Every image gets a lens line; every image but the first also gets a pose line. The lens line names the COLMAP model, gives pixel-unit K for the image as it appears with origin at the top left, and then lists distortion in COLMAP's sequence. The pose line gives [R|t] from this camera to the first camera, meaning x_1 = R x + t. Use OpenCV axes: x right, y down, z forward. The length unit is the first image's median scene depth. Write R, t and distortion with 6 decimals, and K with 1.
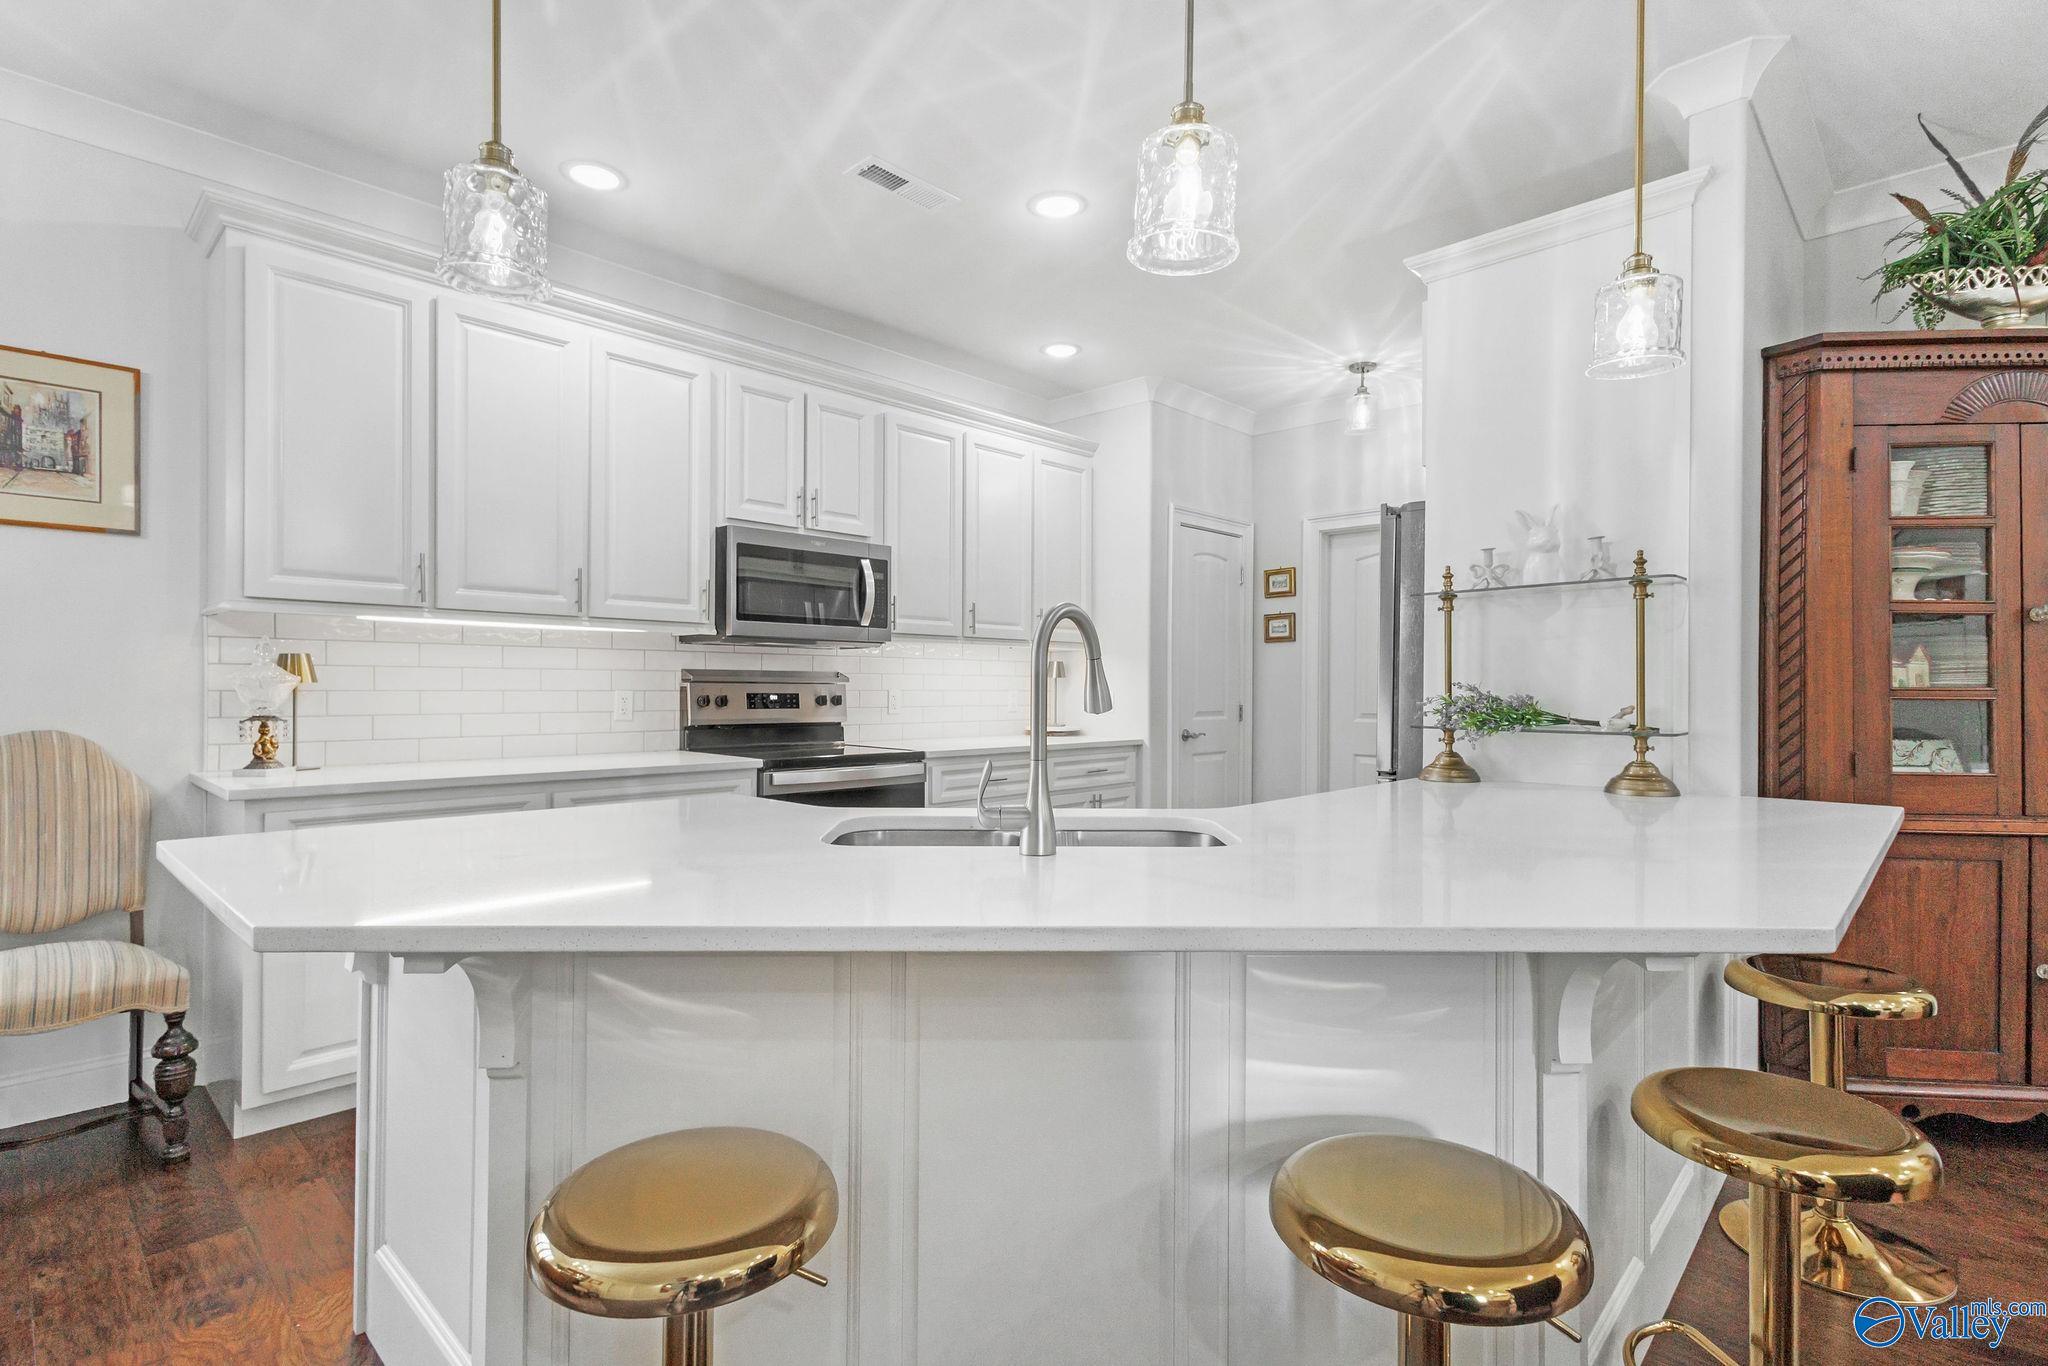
lens RADIAL K [[986.6, 0, 1026.5], [0, 986.6, 685.8], [0, 0, 1]] dist [0.011267, -0.001092]
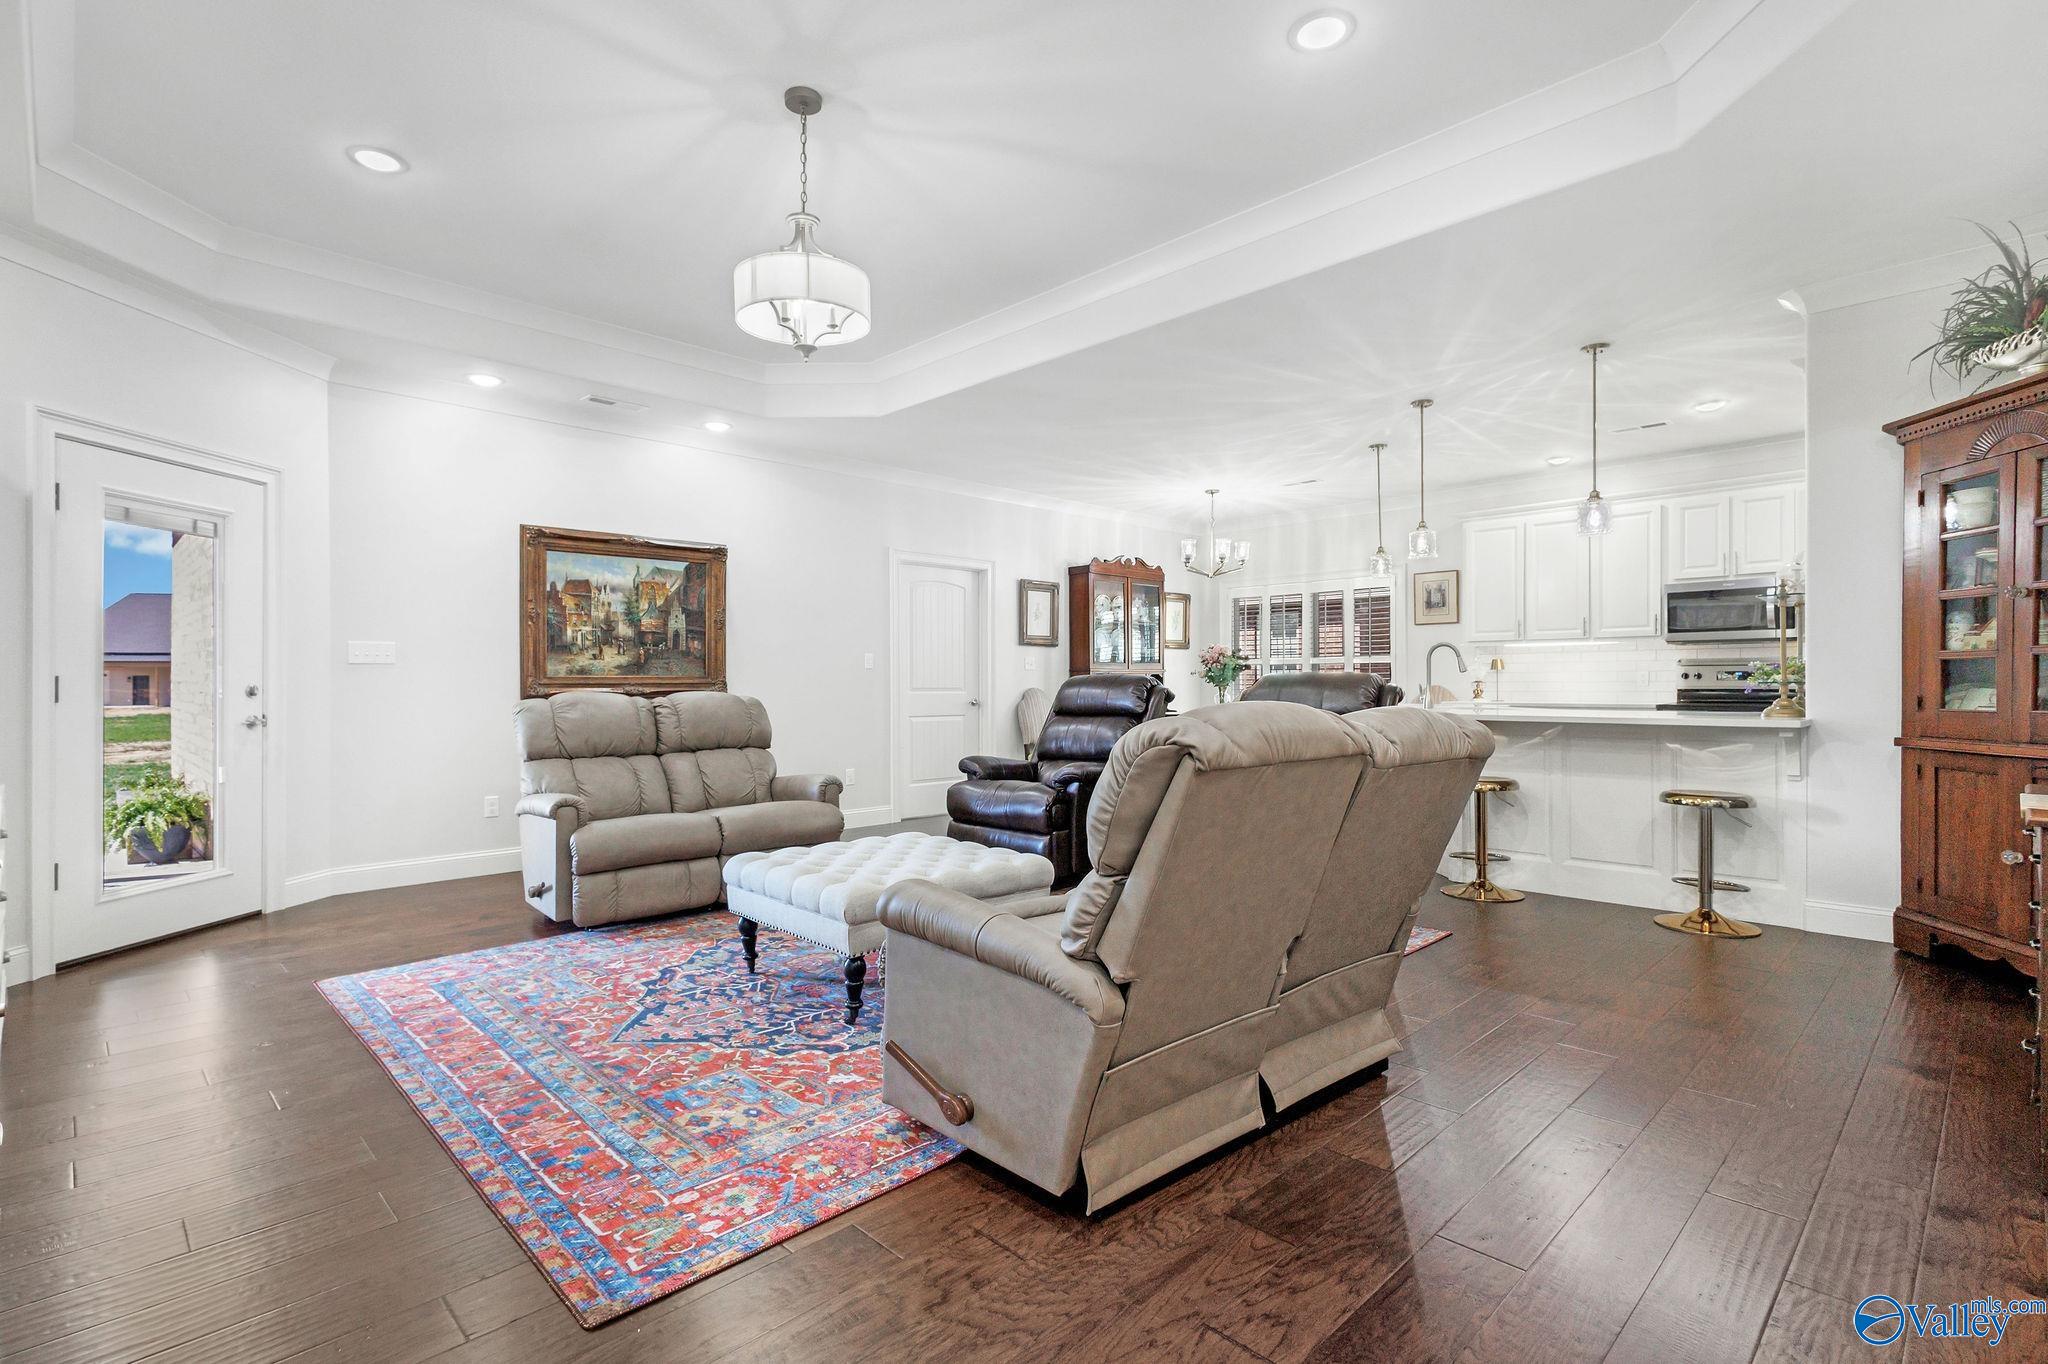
lens RADIAL K [[968.3, 0, 1024.0], [0, 968.3, 682.0], [0, 0, 1]] dist [0.012666, -0.000940]
pose [[-0.026038, -0.006629, -0.999639, 1.782706], [0.006131, 0.999958, -0.006791, 0.036570], [0.999642, -0.006305, -0.025996, -0.229956]]
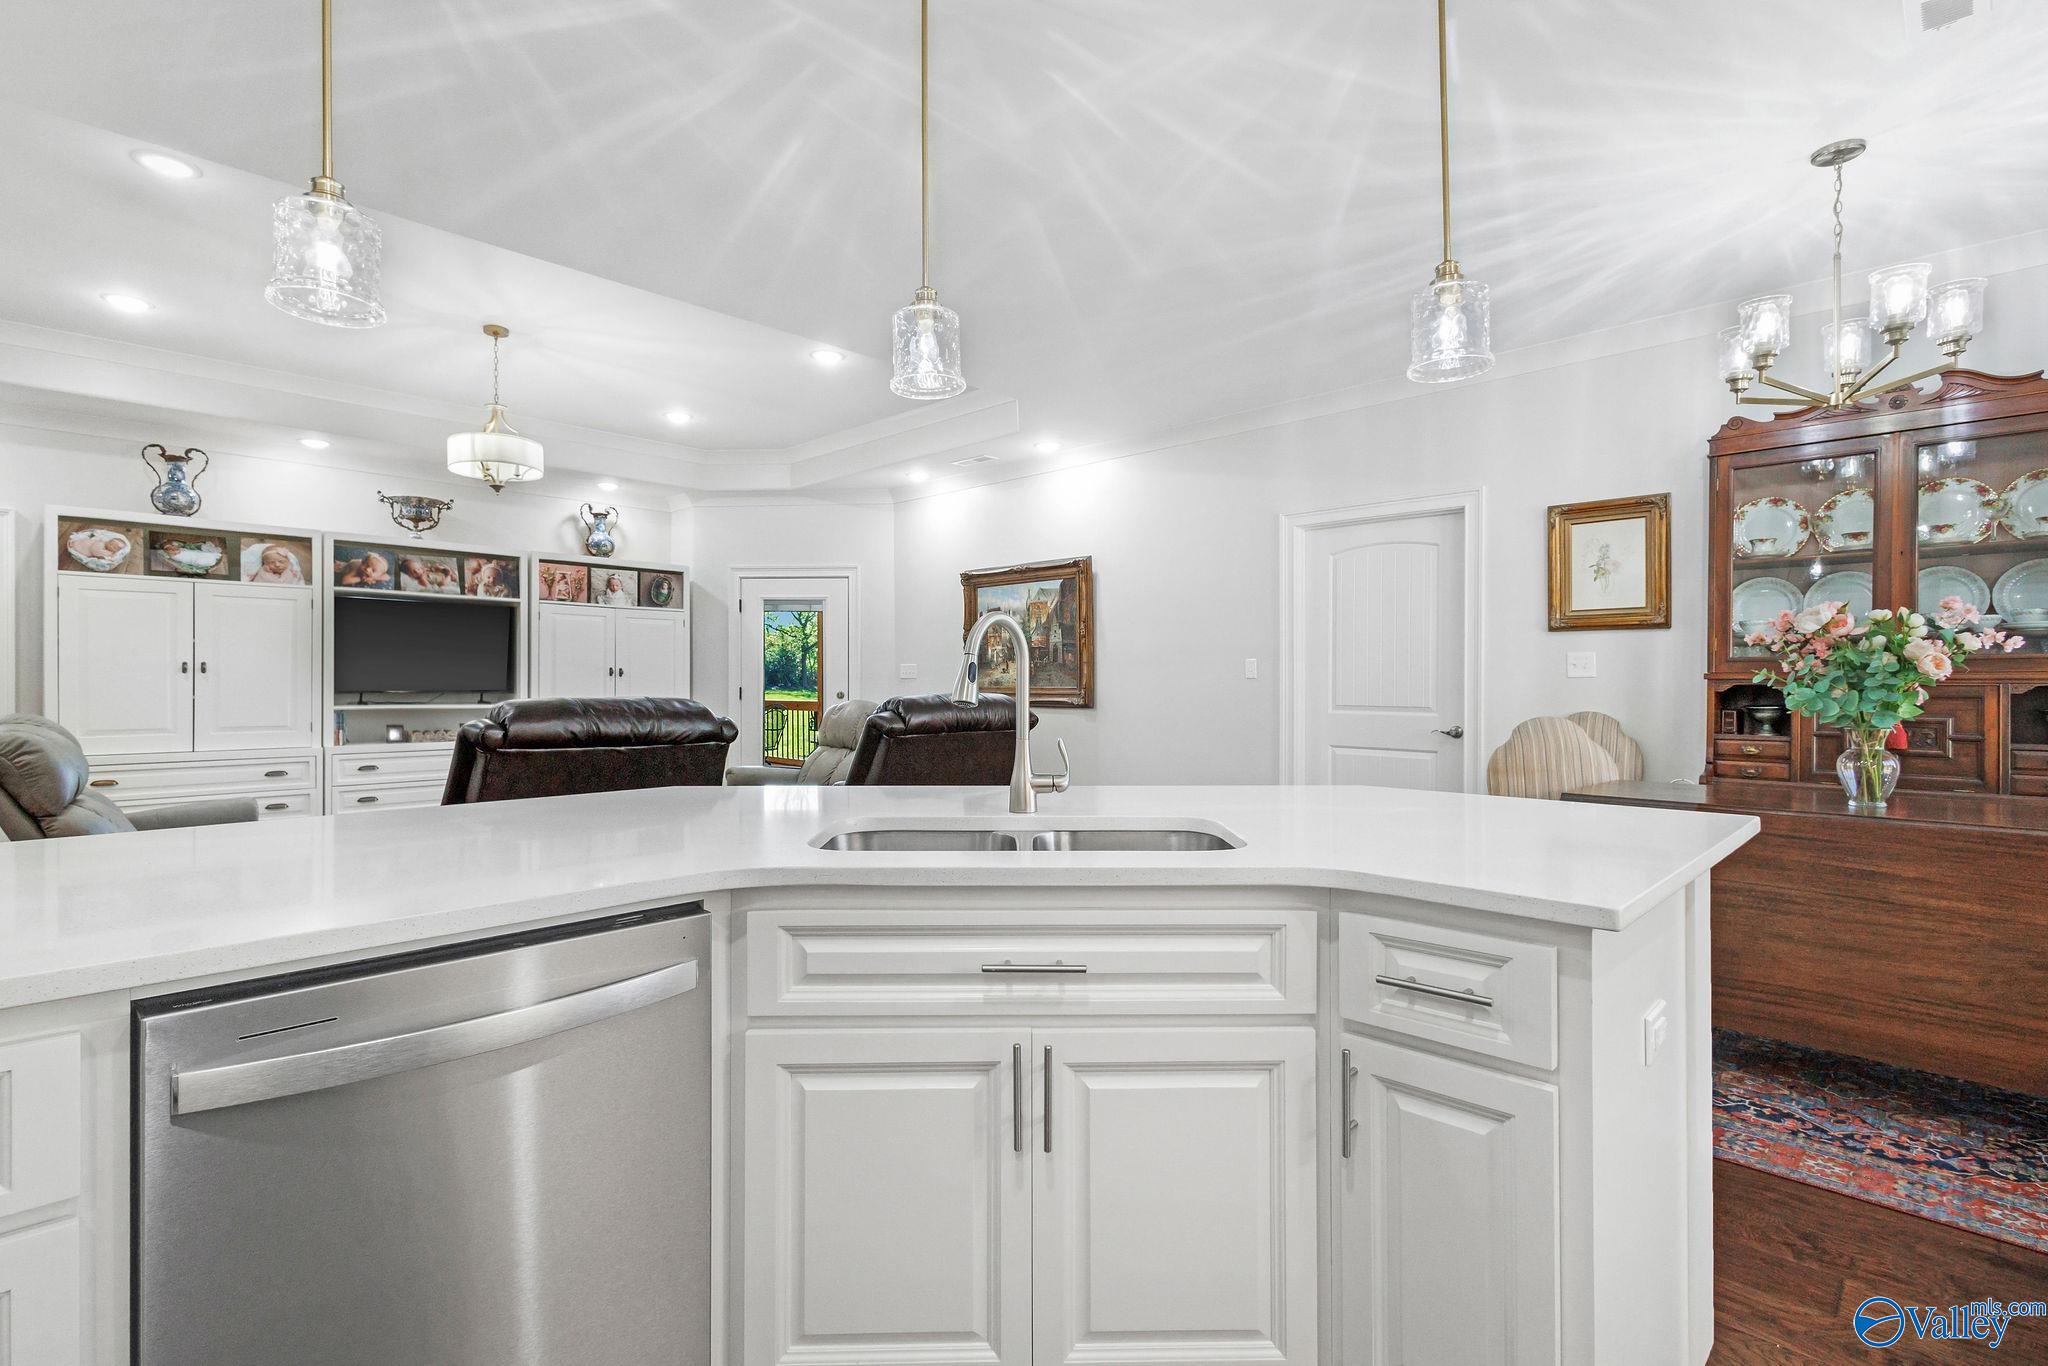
lens RADIAL K [[968.3, 0, 1024.0], [0, 968.3, 683.0], [0, 0, 1]] dist [0.012666, -0.000940]
pose [[-0.999912, -0.005845, 0.011920, -0.009038], [-0.005836, 0.999983, 0.000864, -0.001289], [-0.011925, 0.000794, -0.999929, 1.038474]]
